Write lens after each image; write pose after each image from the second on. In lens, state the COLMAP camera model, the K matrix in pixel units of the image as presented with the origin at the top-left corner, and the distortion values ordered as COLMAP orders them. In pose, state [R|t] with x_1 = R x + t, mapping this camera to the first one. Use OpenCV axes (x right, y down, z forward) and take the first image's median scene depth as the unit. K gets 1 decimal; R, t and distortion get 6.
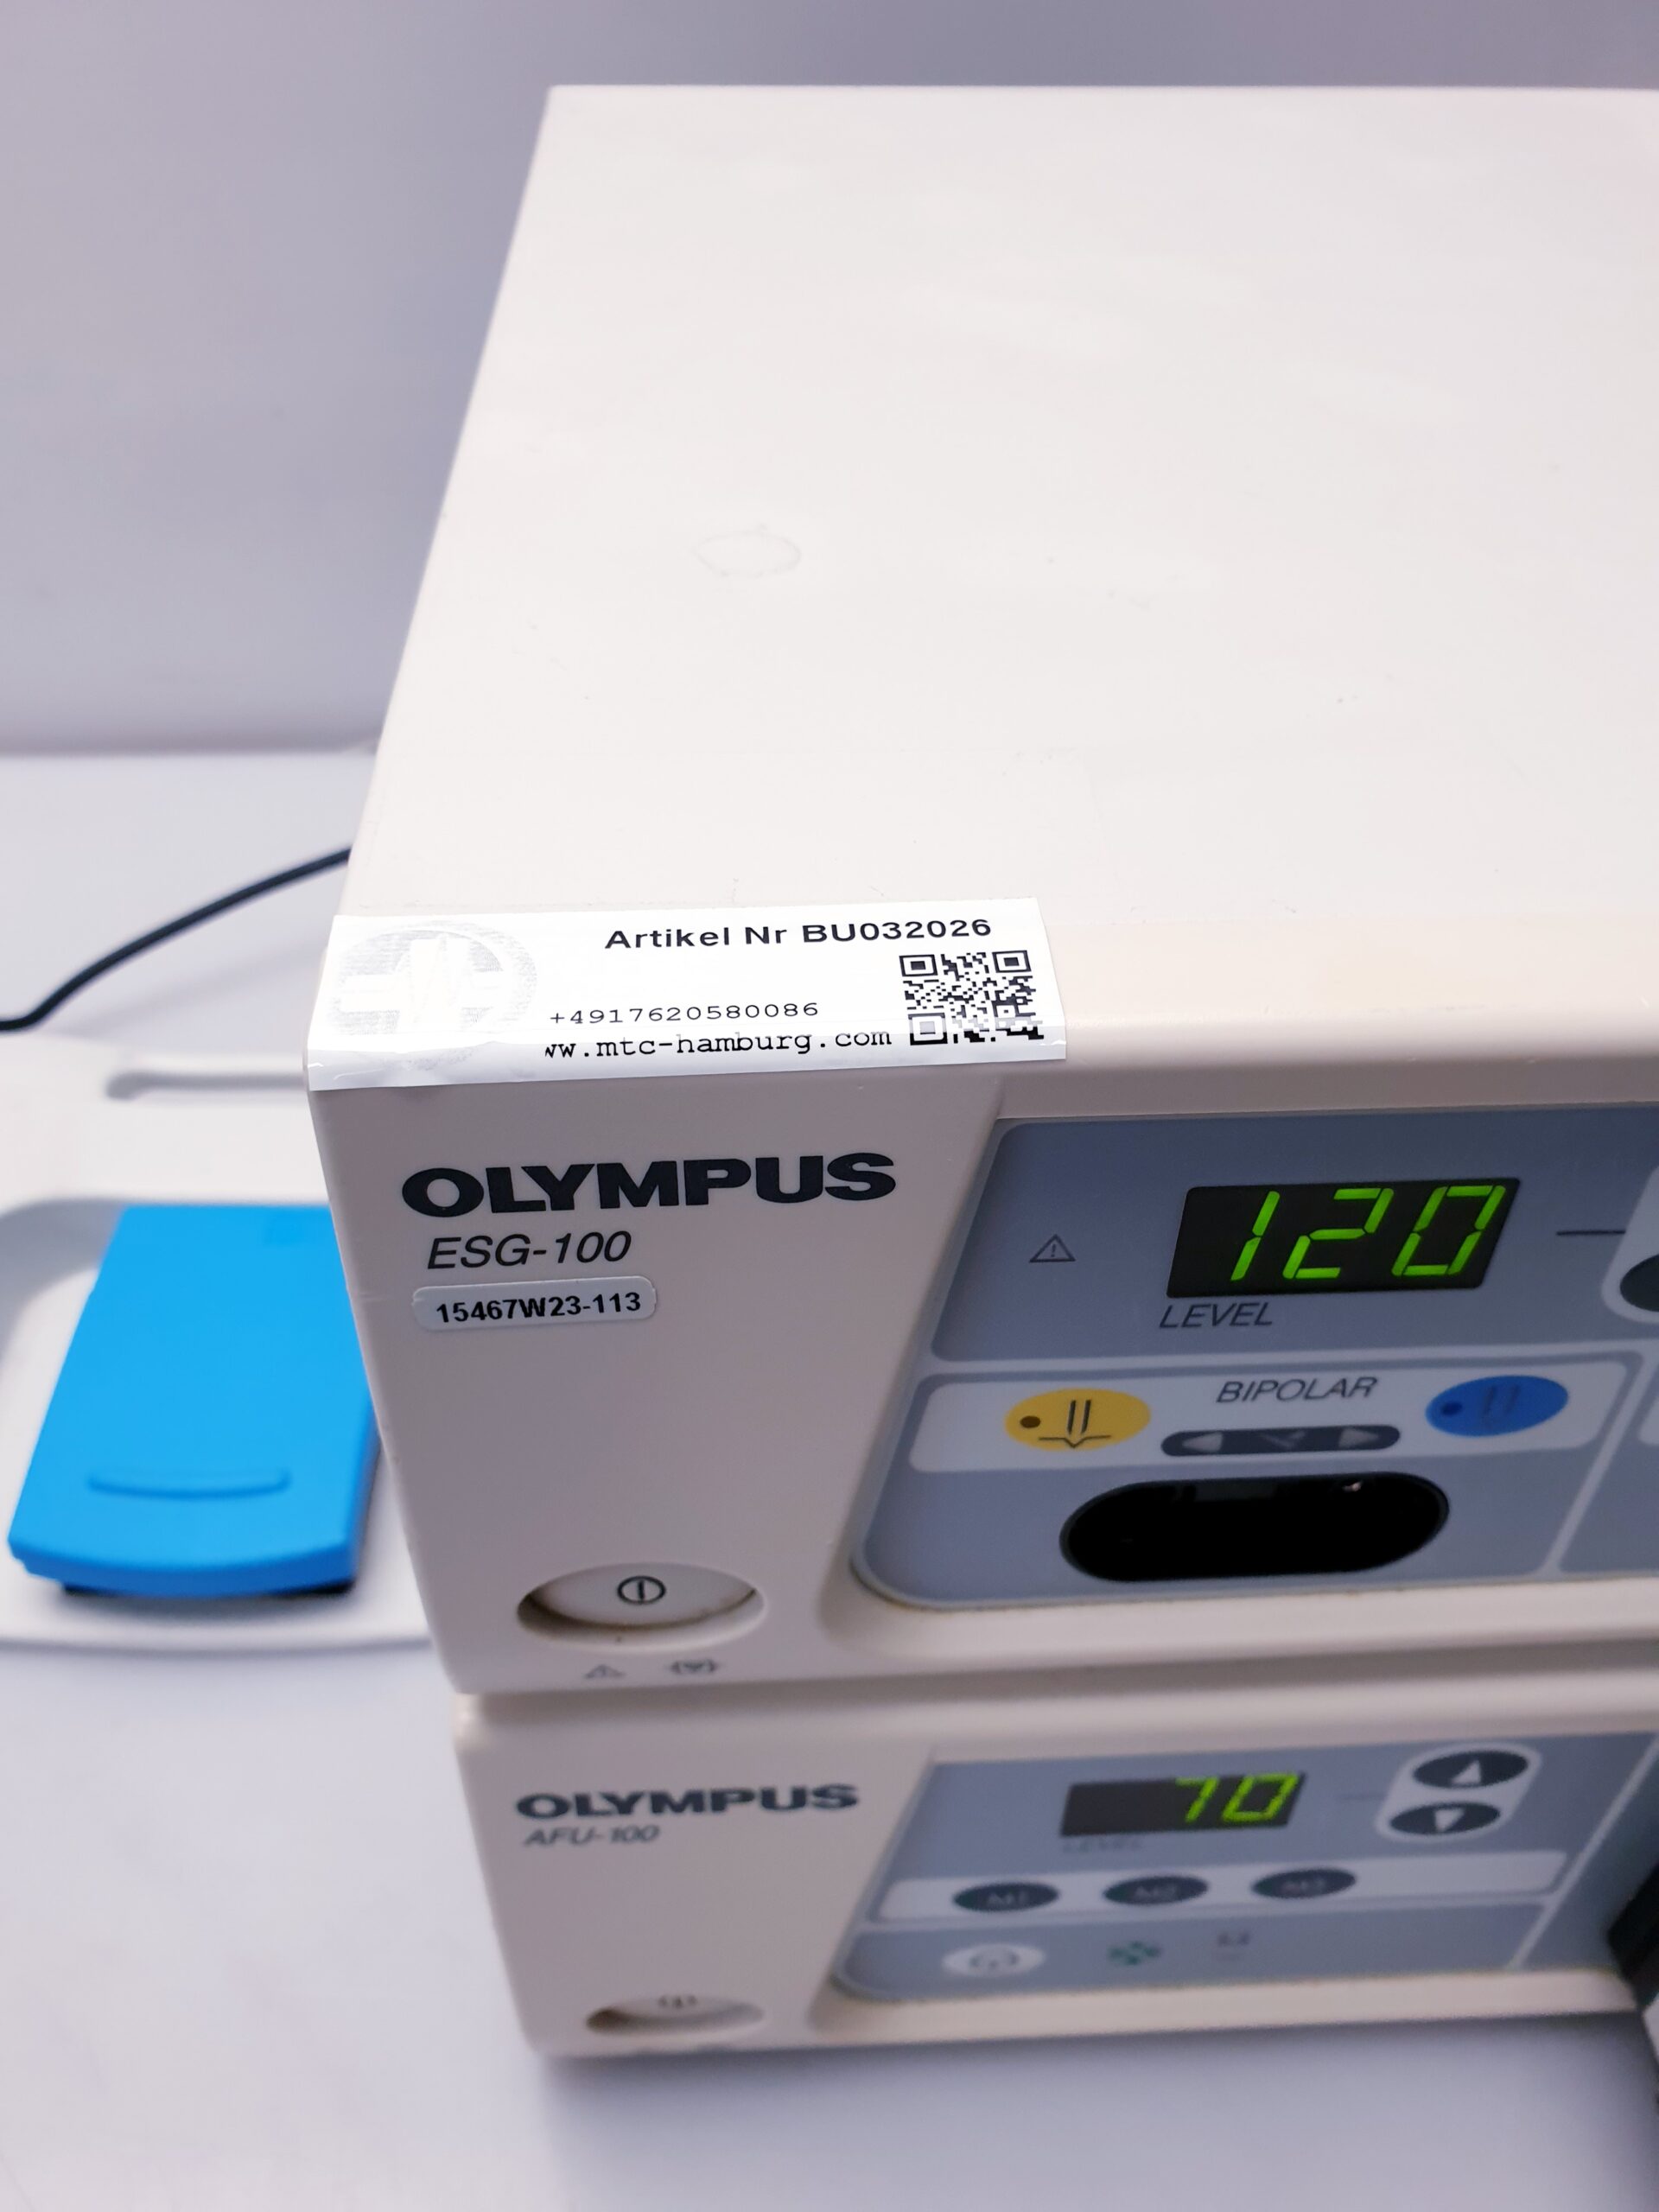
lens RADIAL K [[1710.8, 0, 827.6], [0, 1710.8, 1017.6], [0, 0, 1]] dist [0.091044, -0.327673]
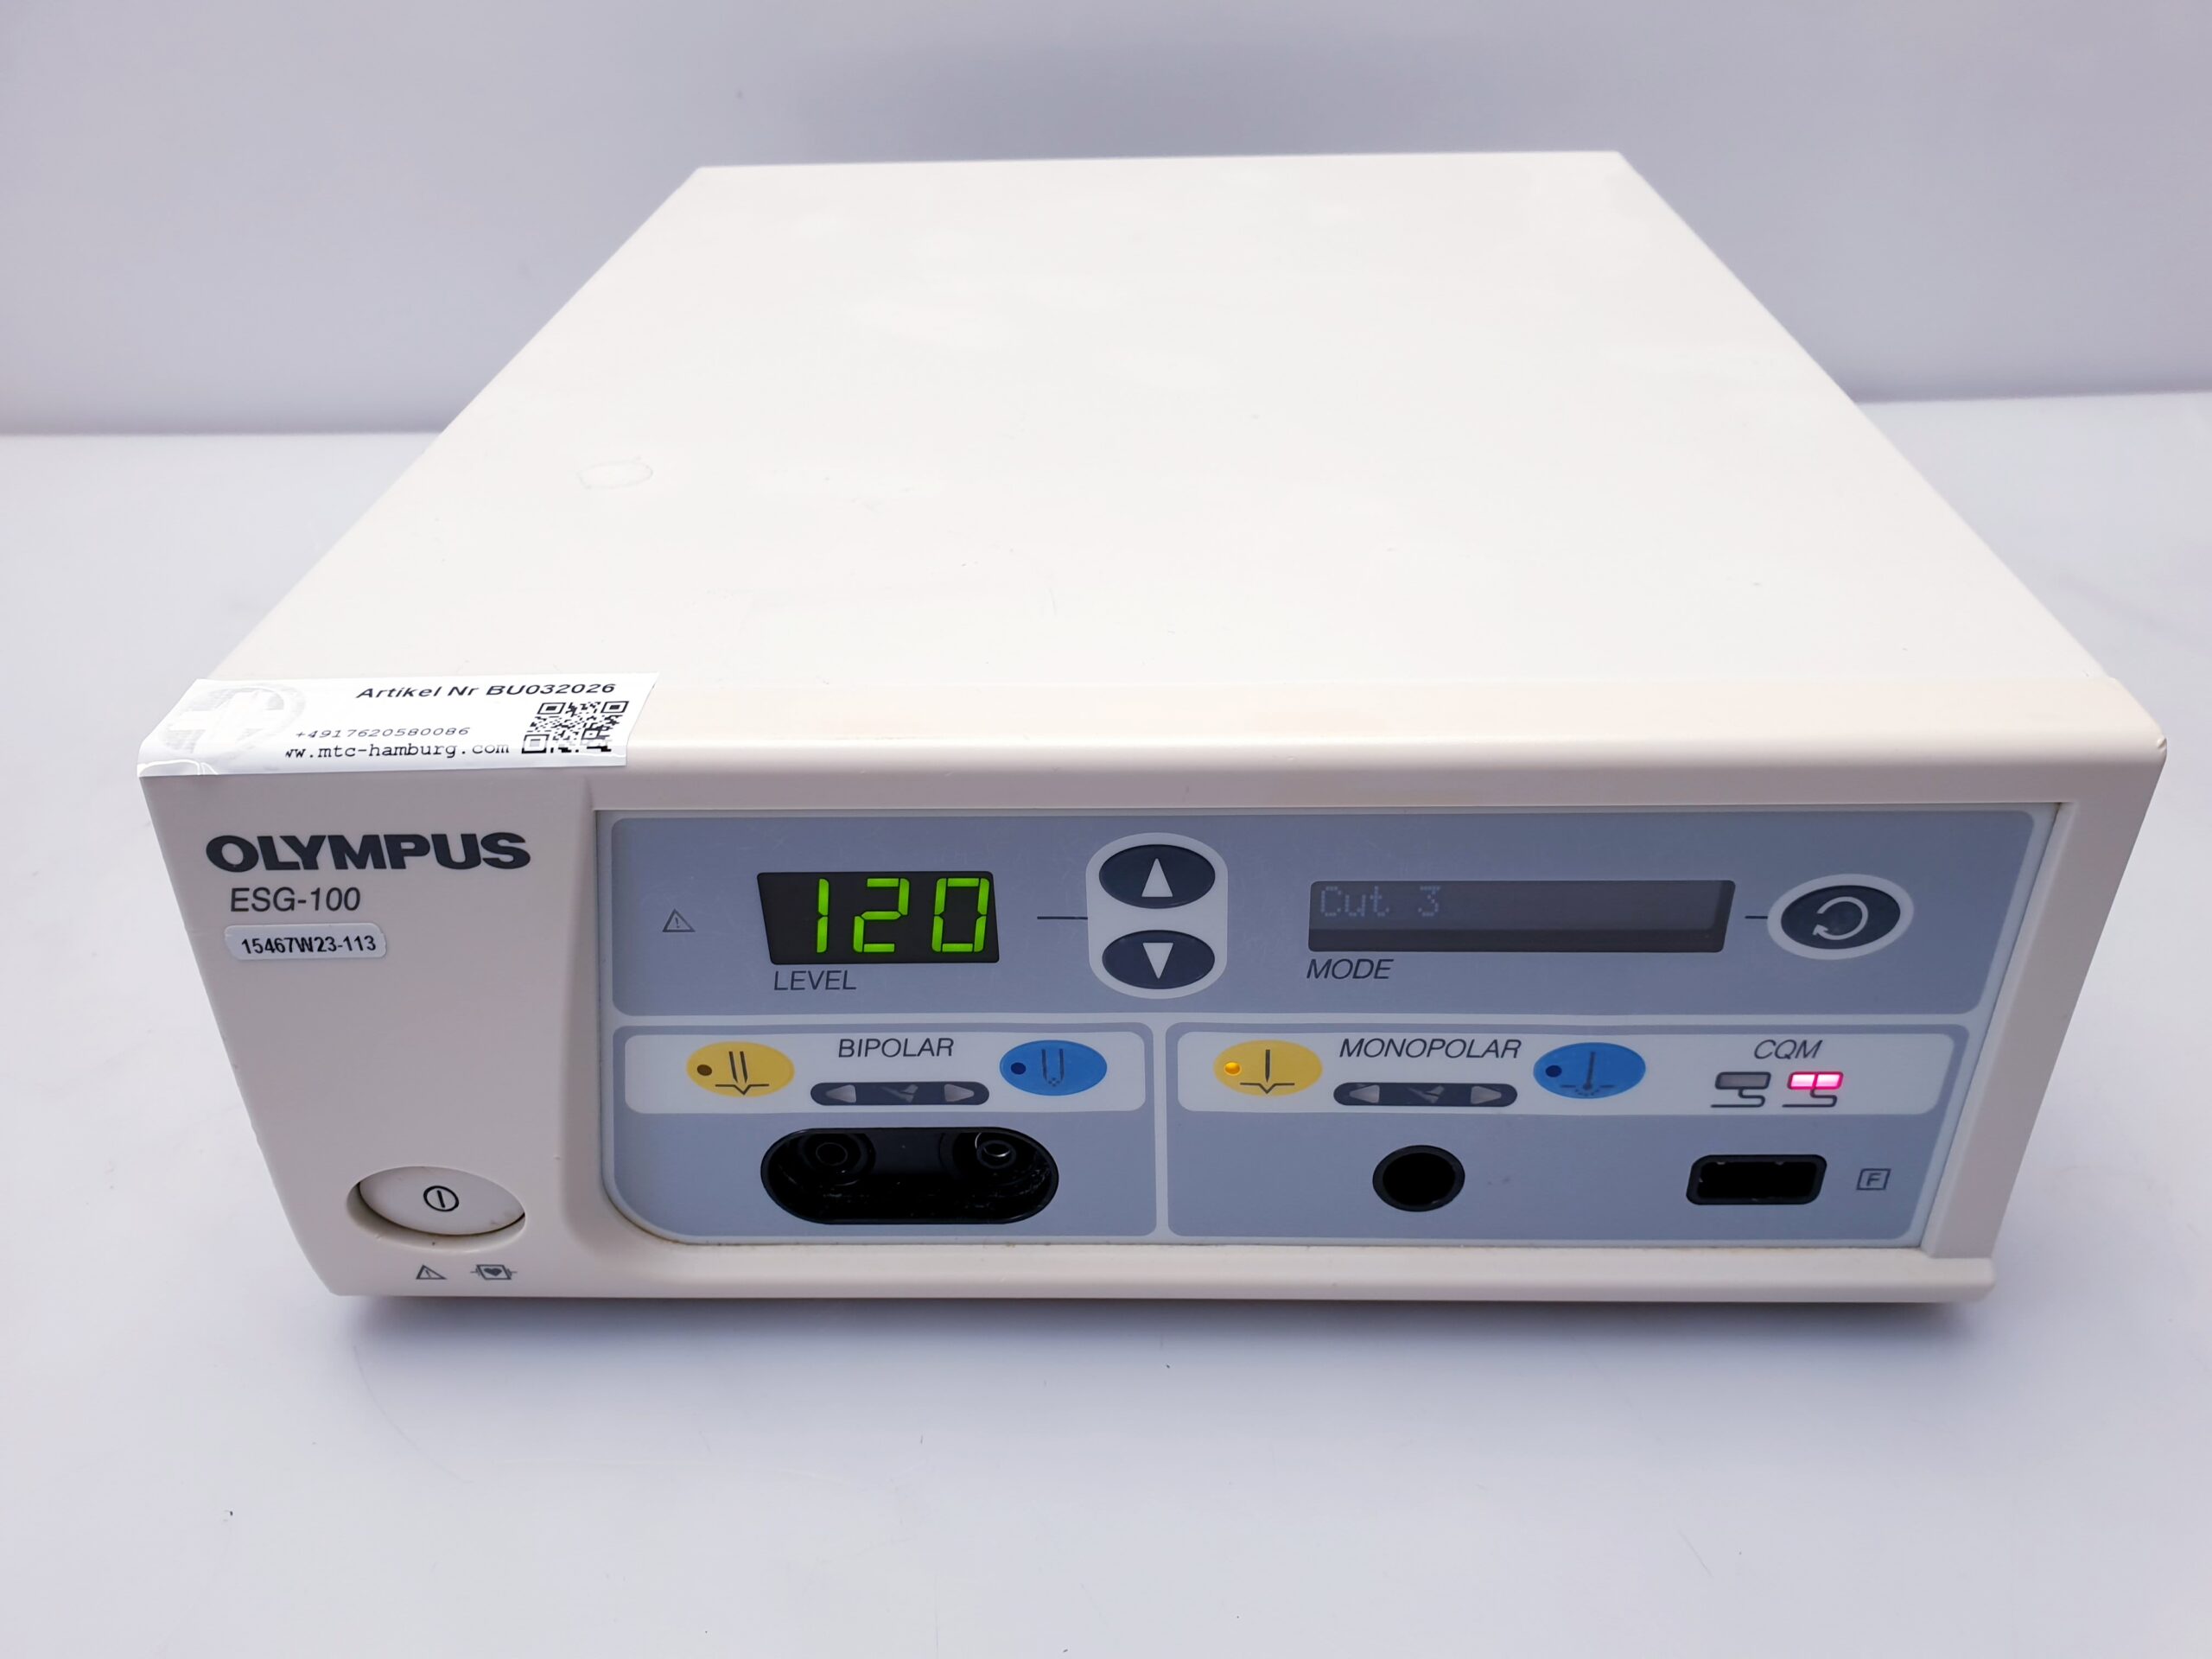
lens RADIAL K [[1677.3, 0, 1127.8], [0, 1677.3, 797.1], [0, 0, 1]] dist [0.146664, -0.471442]
pose [[0.996737, 0.009999, -0.080097, 0.657977], [-0.020923, 0.990388, -0.136724, 0.231948], [0.077960, 0.137954, 0.987366, -0.396063]]
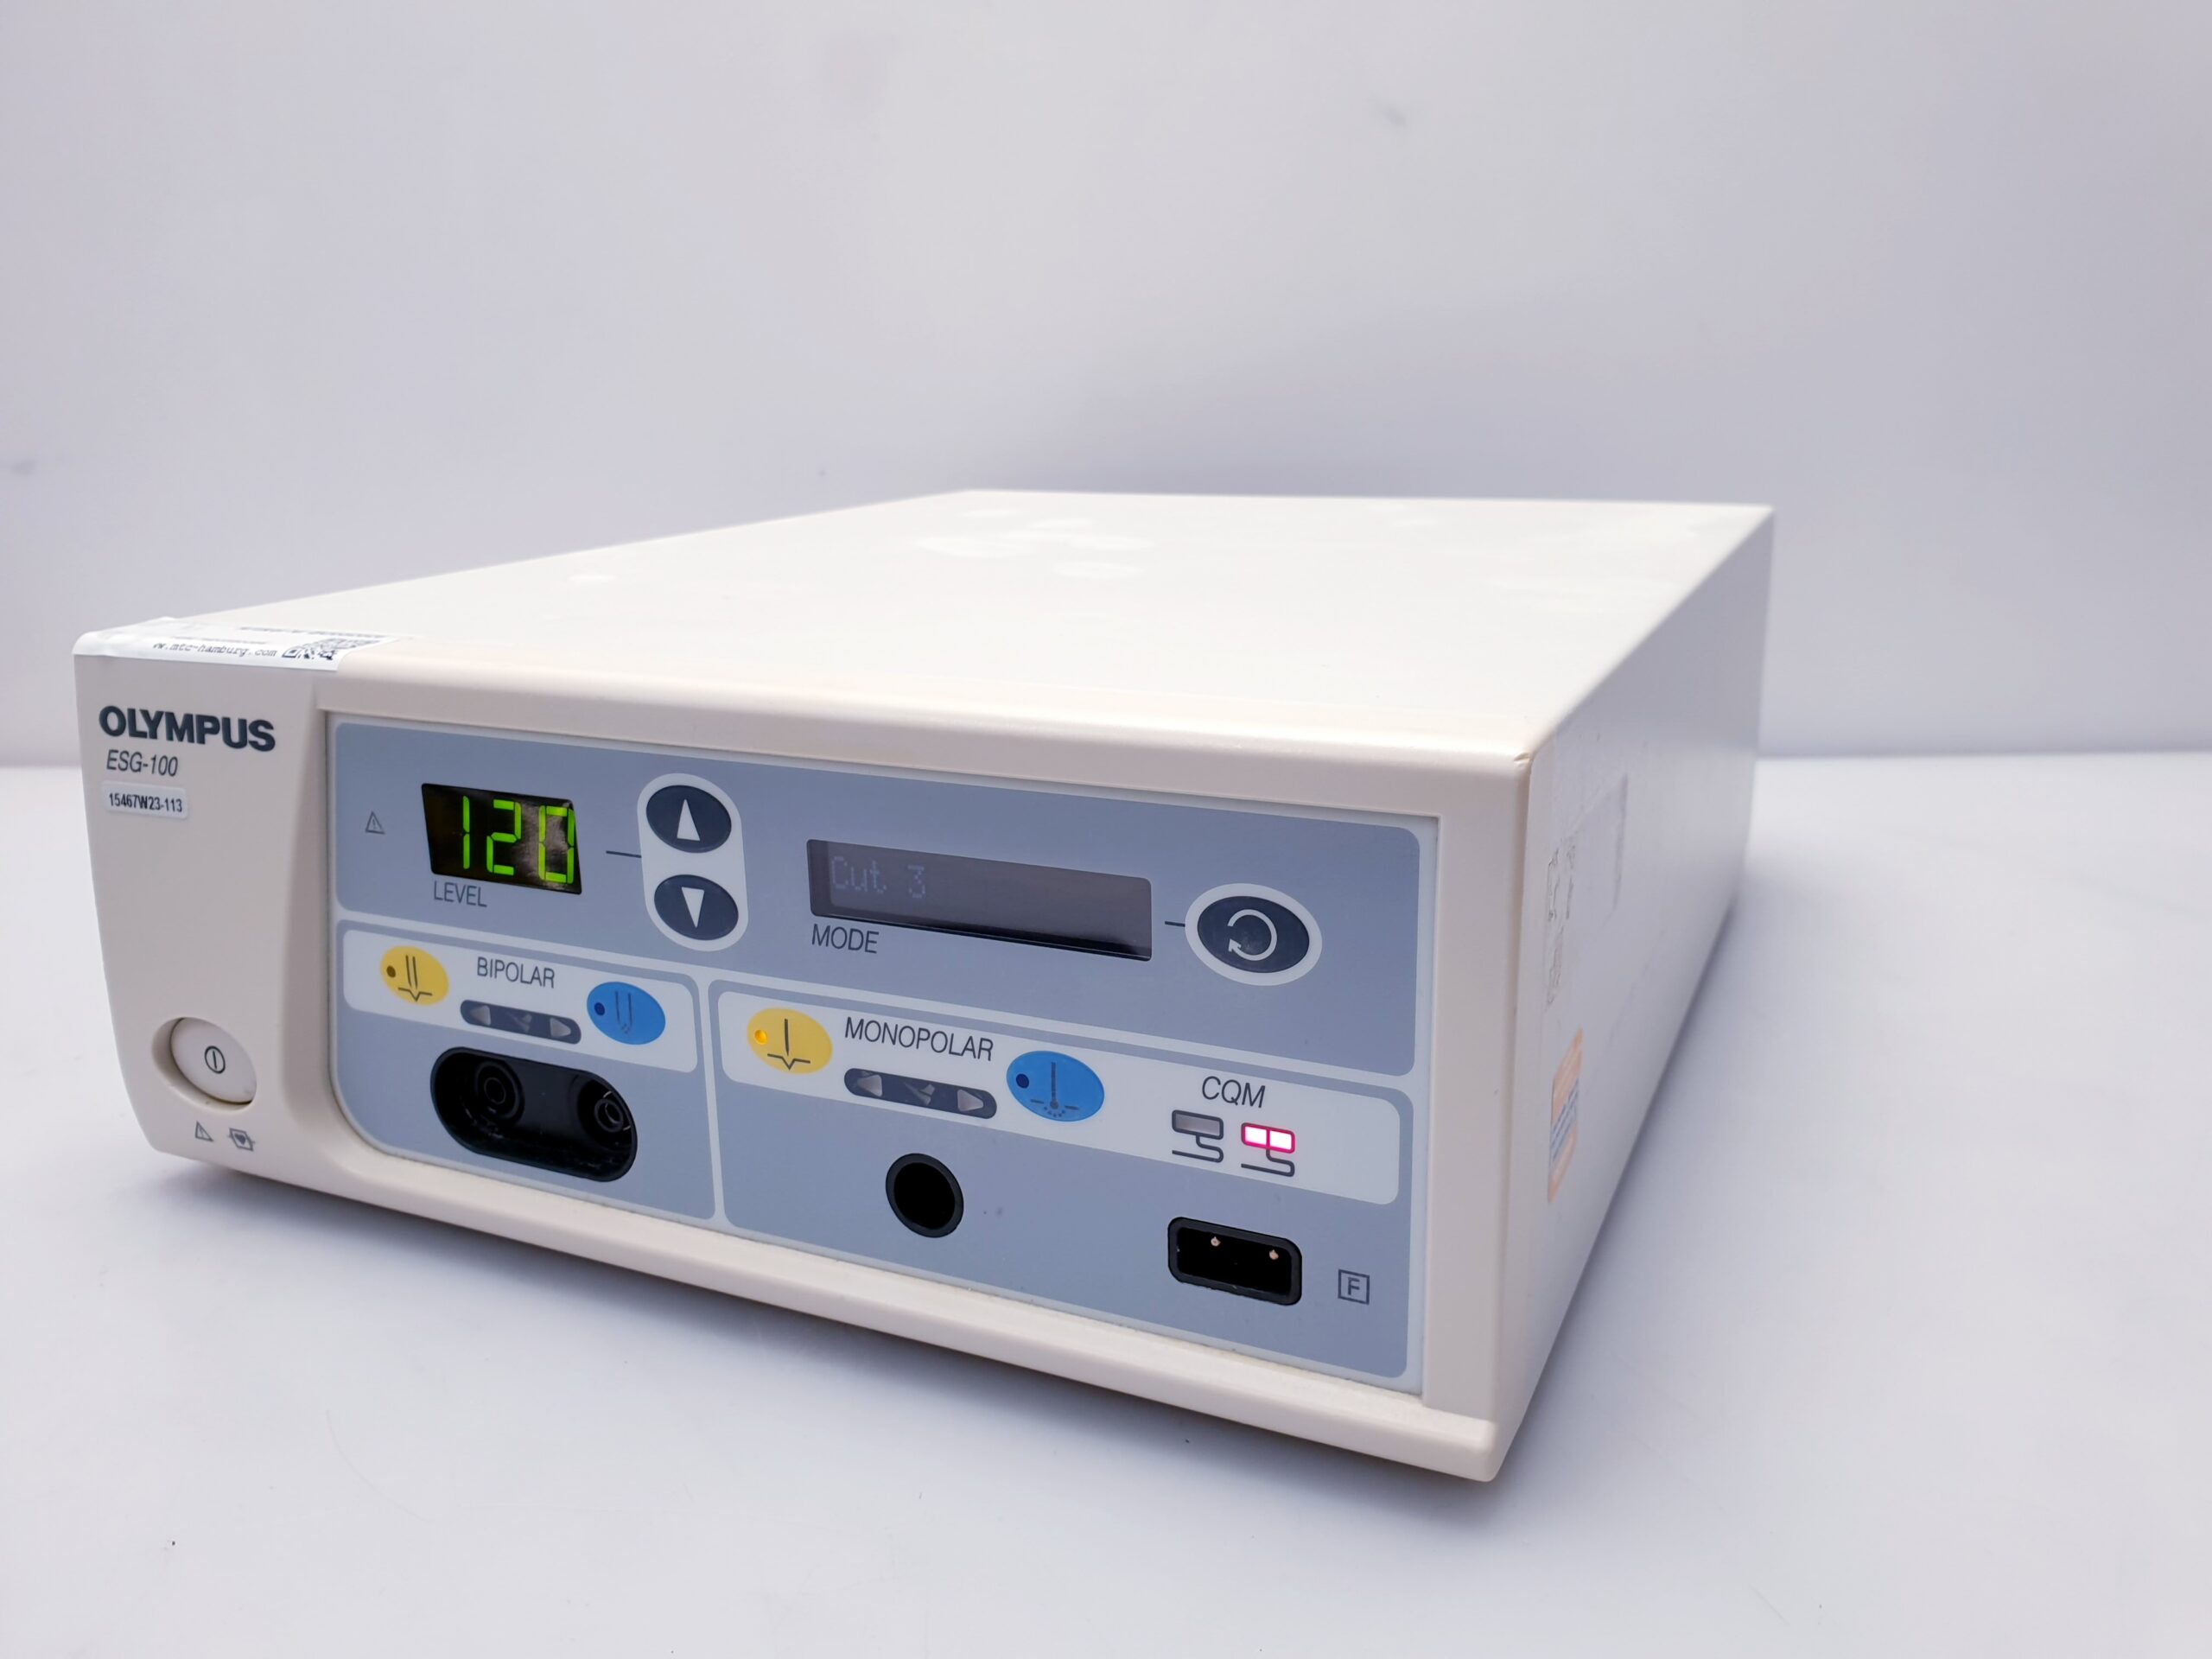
lens RADIAL K [[1758.7, 0, 1148.0], [0, 1758.7, 782.6], [0, 0, 1]] dist [0.061196, -0.159582]
pose [[0.891016, 0.084922, -0.445959, 1.736354], [-0.269453, 0.889525, -0.368973, 0.585445], [0.365357, 0.448925, 0.815463, -0.204993]]
